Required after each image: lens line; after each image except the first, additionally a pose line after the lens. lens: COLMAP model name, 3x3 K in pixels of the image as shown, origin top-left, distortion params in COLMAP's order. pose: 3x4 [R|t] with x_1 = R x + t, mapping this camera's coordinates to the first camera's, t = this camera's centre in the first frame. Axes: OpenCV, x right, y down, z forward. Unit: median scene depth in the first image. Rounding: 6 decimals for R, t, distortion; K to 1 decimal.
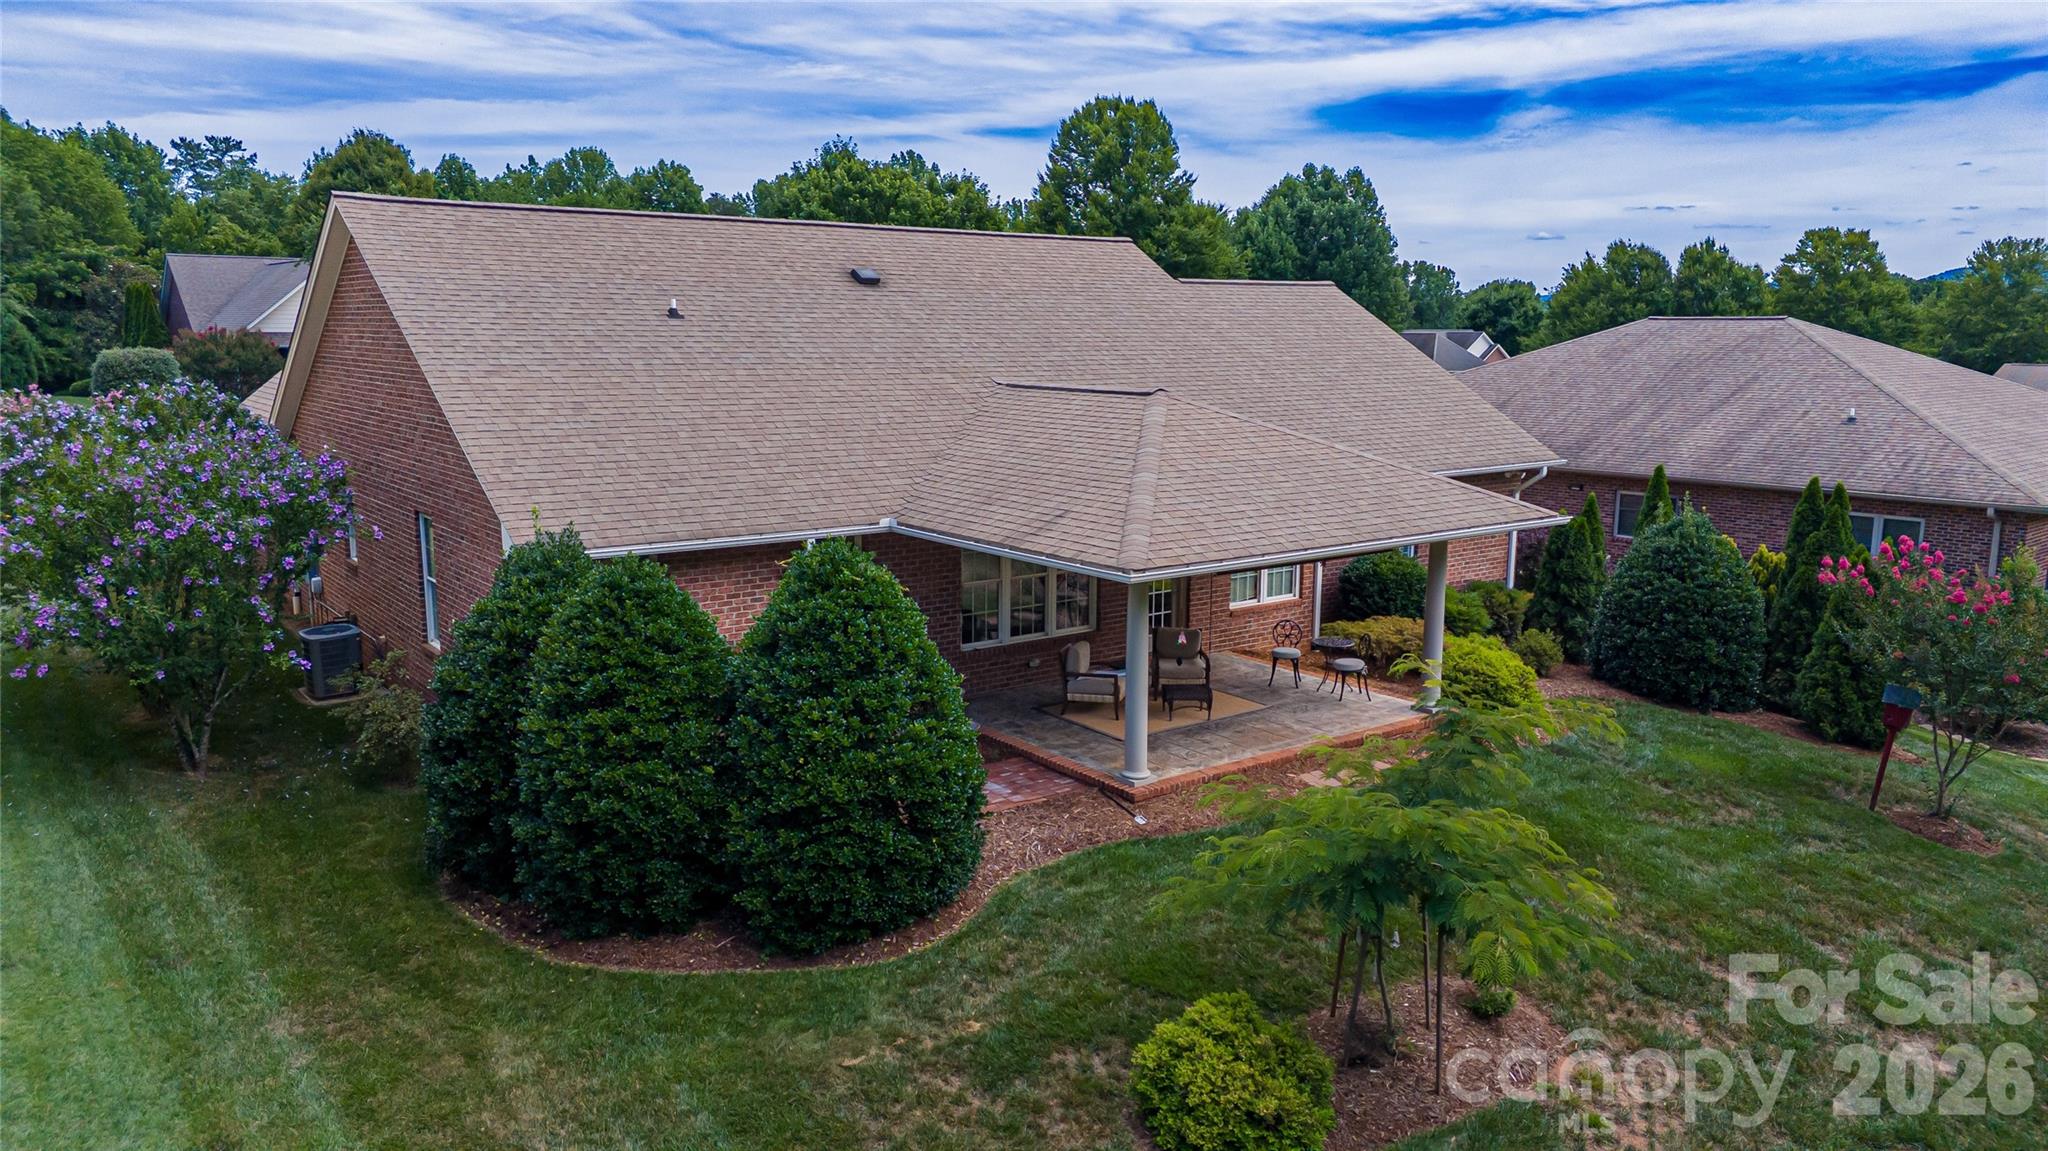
lens RADIAL K [[1454.3, 0, 1024.0], [0, 1454.3, 575.5], [0, 0, 1]] dist [0.056405, -0.077505]
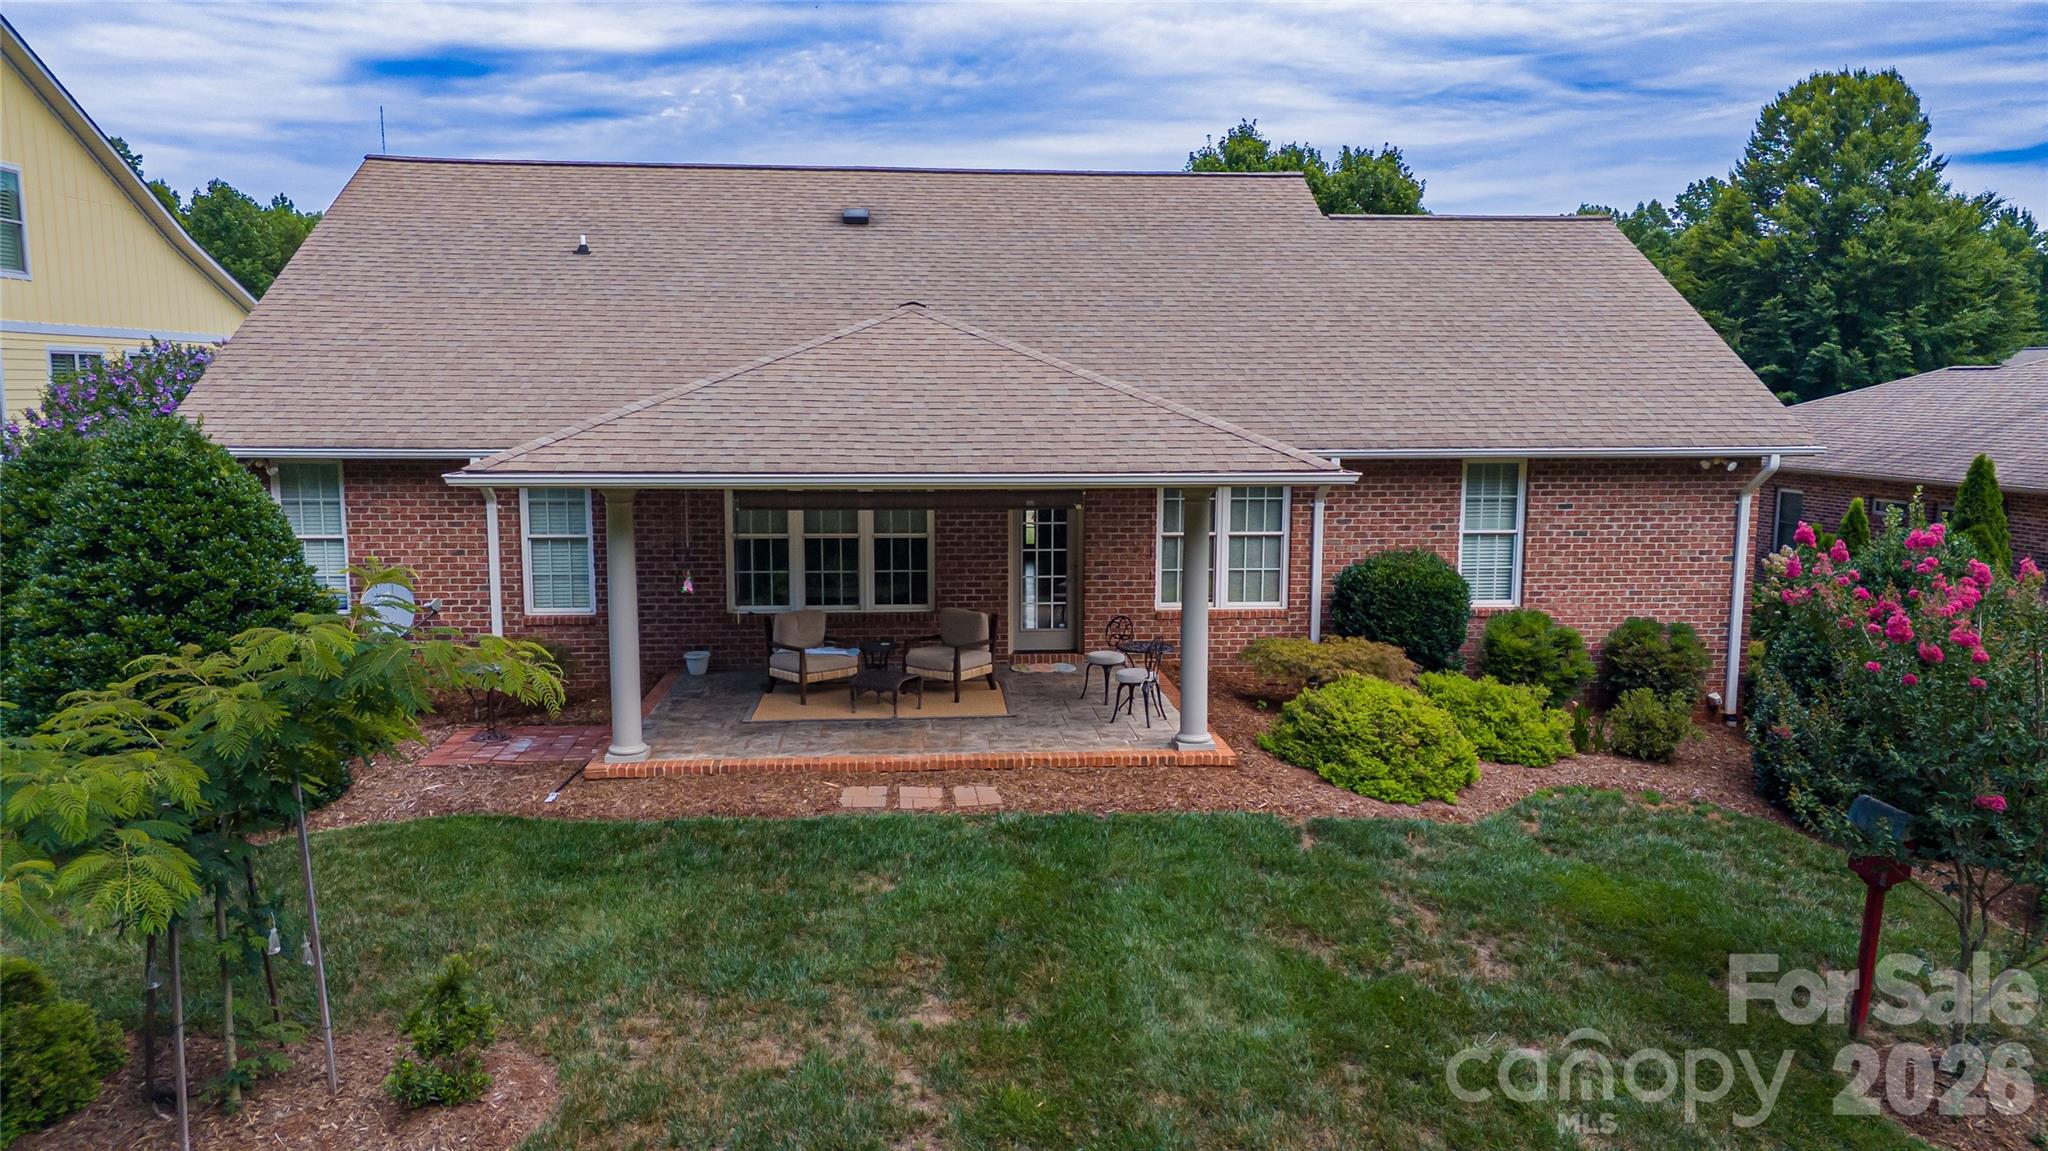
lens RADIAL K [[1454.3, 0, 1024.0], [0, 1454.3, 575.5], [0, 0, 1]] dist [0.056405, -0.077505]
pose [[0.839640, 0.069555, -0.538672, 0.433488], [-0.092559, 0.995583, -0.015721, 0.020766], [0.535199, 0.063059, 0.842369, 0.268081]]
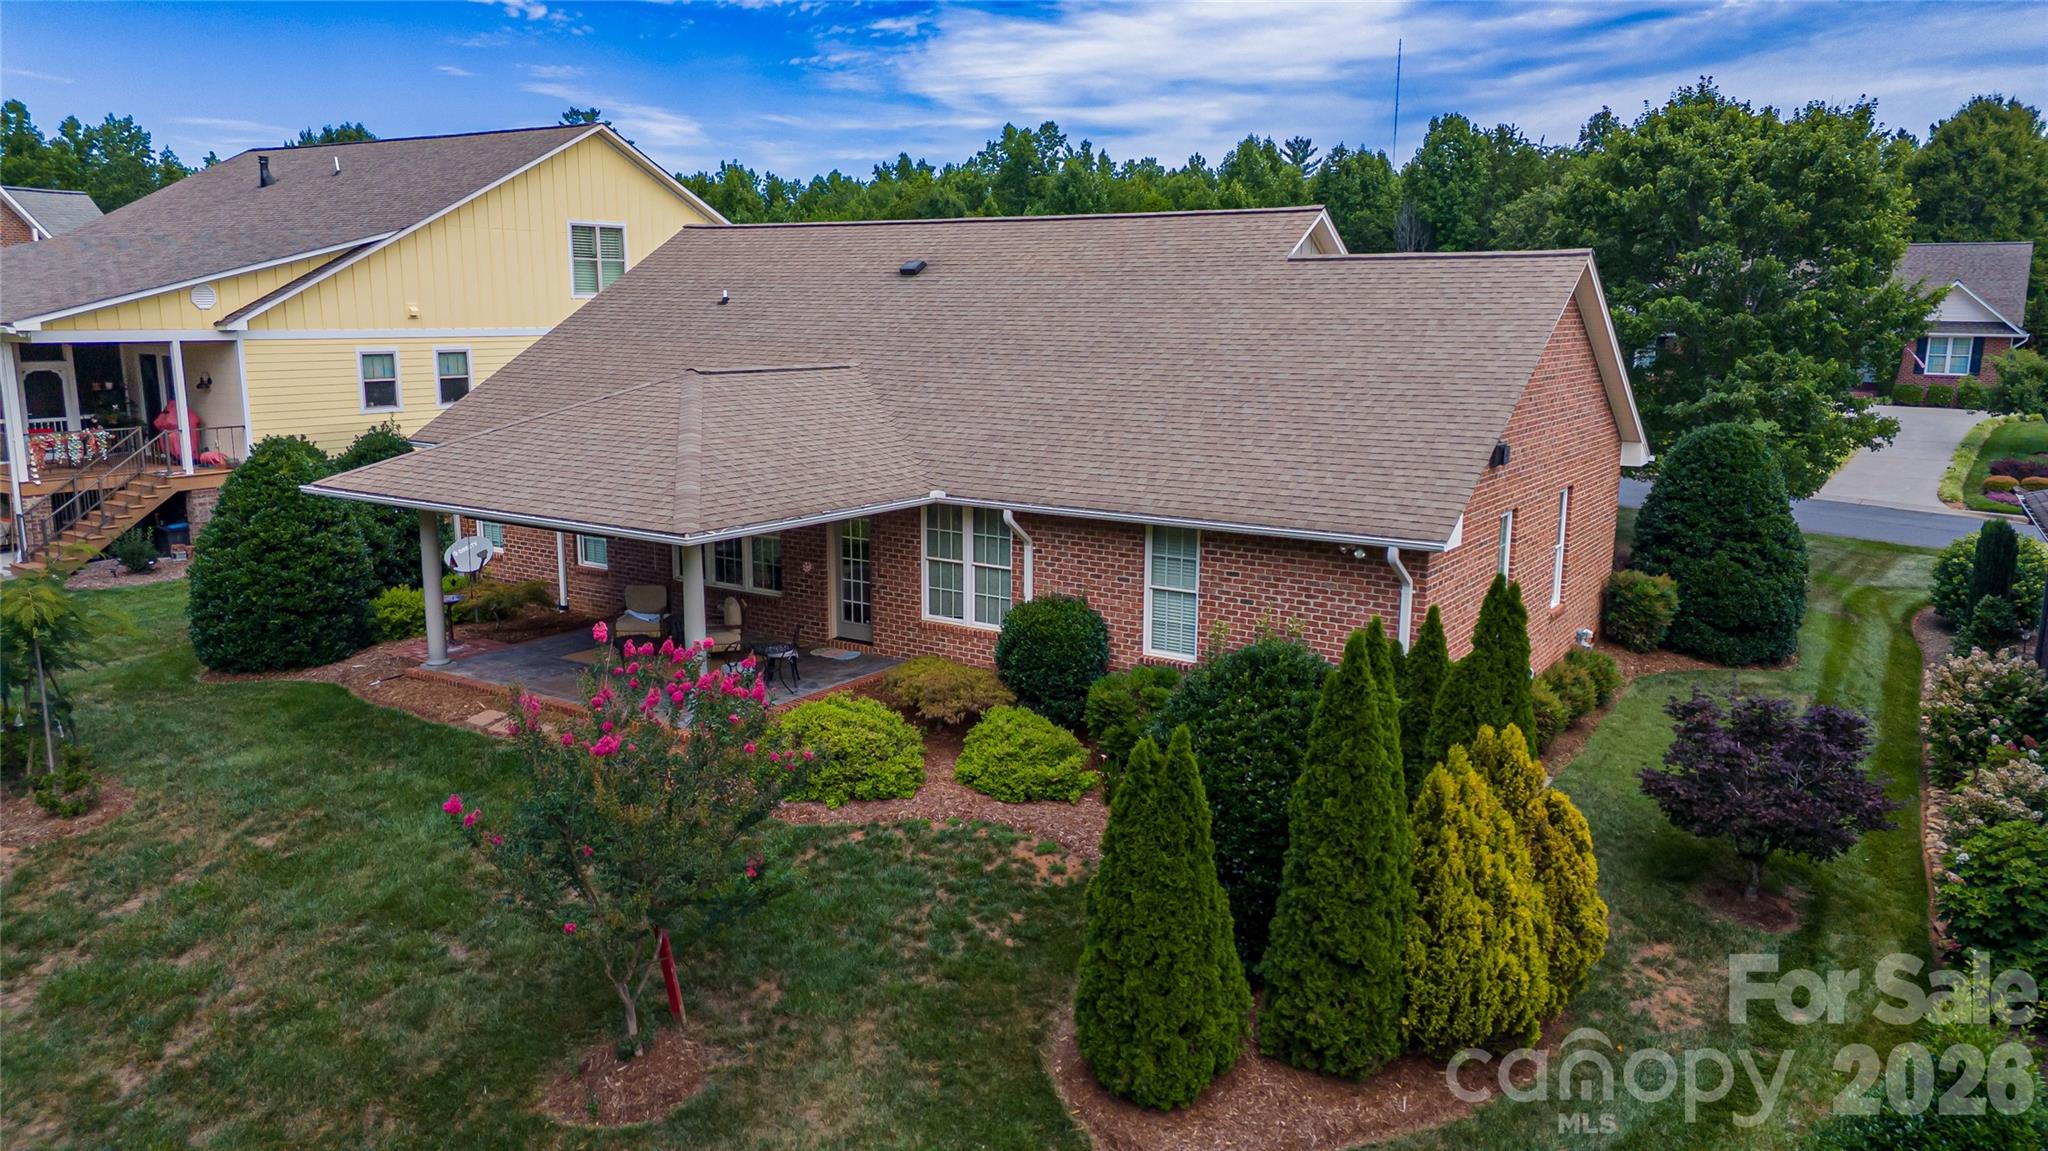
lens RADIAL K [[1454.3, 0, 1024.0], [0, 1454.3, 575.5], [0, 0, 1]] dist [0.056405, -0.077505]
pose [[0.344306, 0.173062, -0.922769, 0.882964], [-0.170467, 0.978051, 0.119824, -0.109770], [0.923252, 0.116046, 0.366251, 0.619196]]
